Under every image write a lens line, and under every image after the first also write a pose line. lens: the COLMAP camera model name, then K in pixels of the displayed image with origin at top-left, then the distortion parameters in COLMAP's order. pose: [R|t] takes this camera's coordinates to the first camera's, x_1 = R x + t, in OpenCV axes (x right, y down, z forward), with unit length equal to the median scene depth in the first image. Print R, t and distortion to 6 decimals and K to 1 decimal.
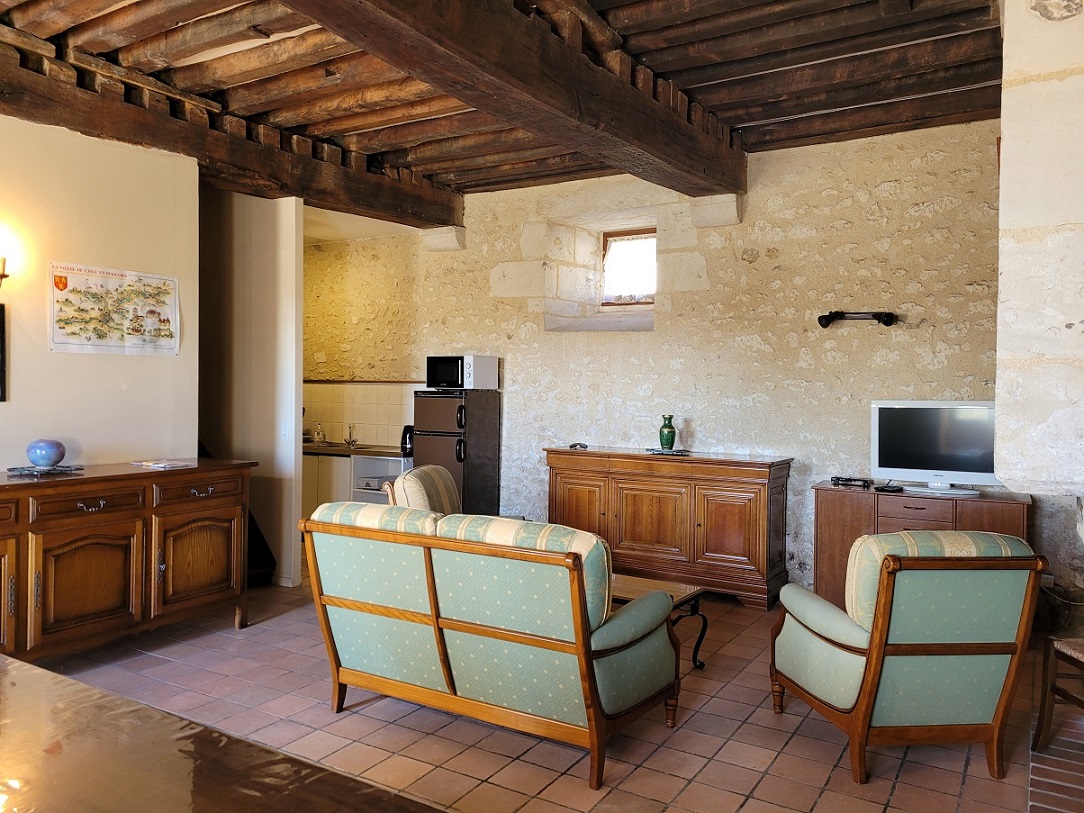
lens RADIAL K [[812.3, 0, 541.3], [0, 812.3, 397.5], [0, 0, 1]] dist [0.062553, -0.048887]
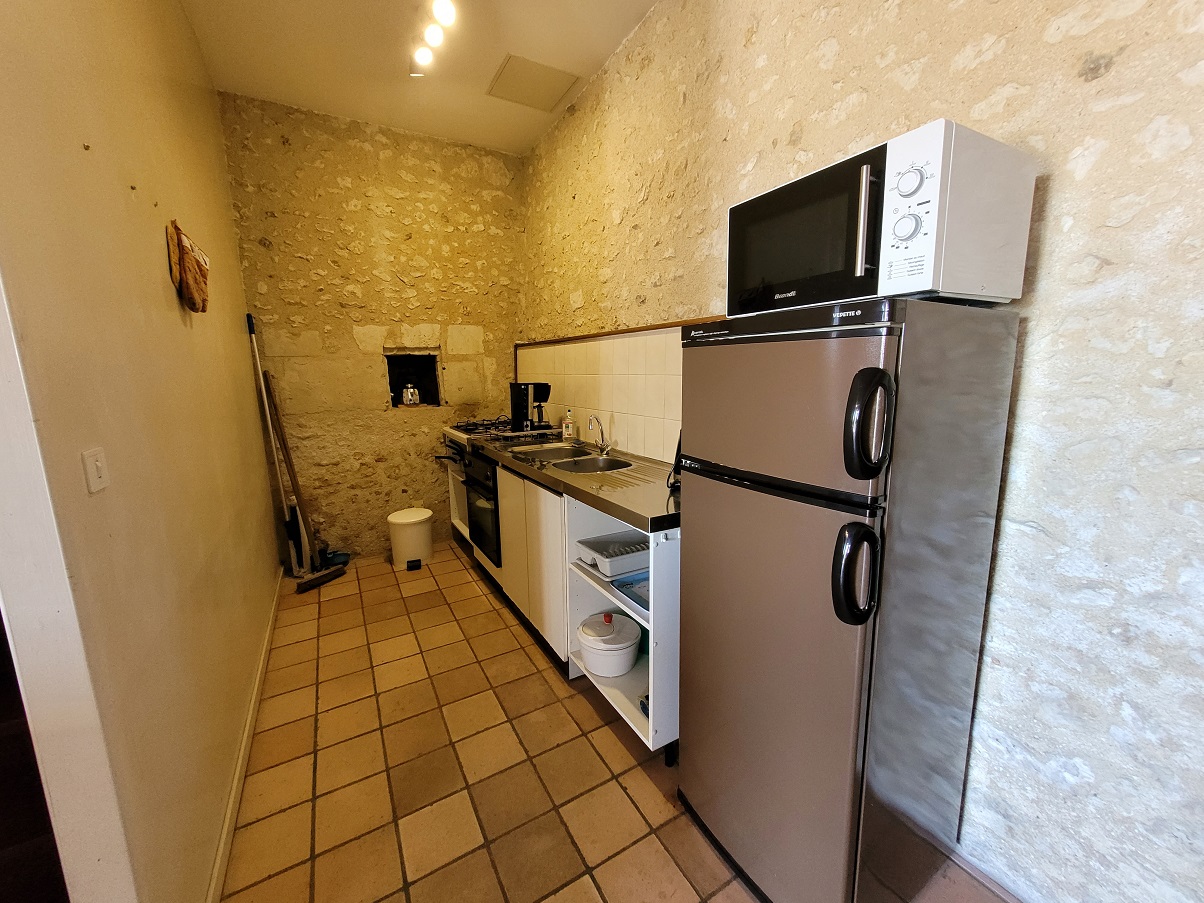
lens RADIAL K [[473.8, 0, 601.2], [0, 473.8, 448.6], [0, 0, 1]] dist [0.002202, -0.000826]
pose [[0.878605, 0.051151, -0.474803, -0.104972], [0.023232, 0.988492, 0.149481, 0.010805], [0.476985, -0.142366, 0.867305, 0.896556]]
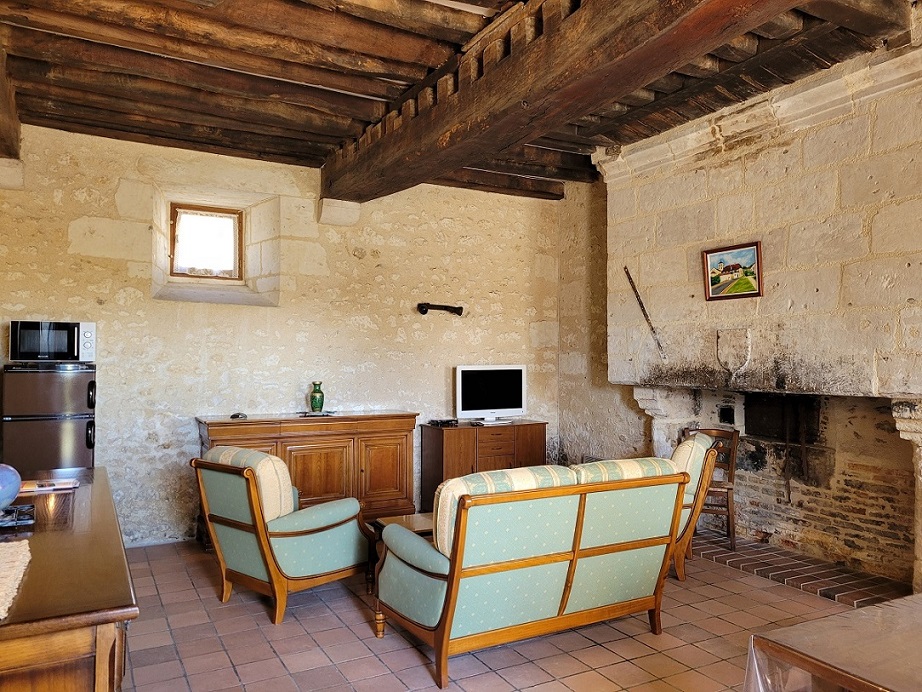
lens RADIAL K [[690.9, 0, 459.1], [0, 690.9, 344.2], [0, 0, 1]] dist [0.062553, -0.048887]
pose [[0.499936, 0.007374, 0.866031, -0.565210], [0.012378, 0.999801, -0.015658, -0.013169], [-0.865974, 0.018547, 0.499745, 0.315910]]
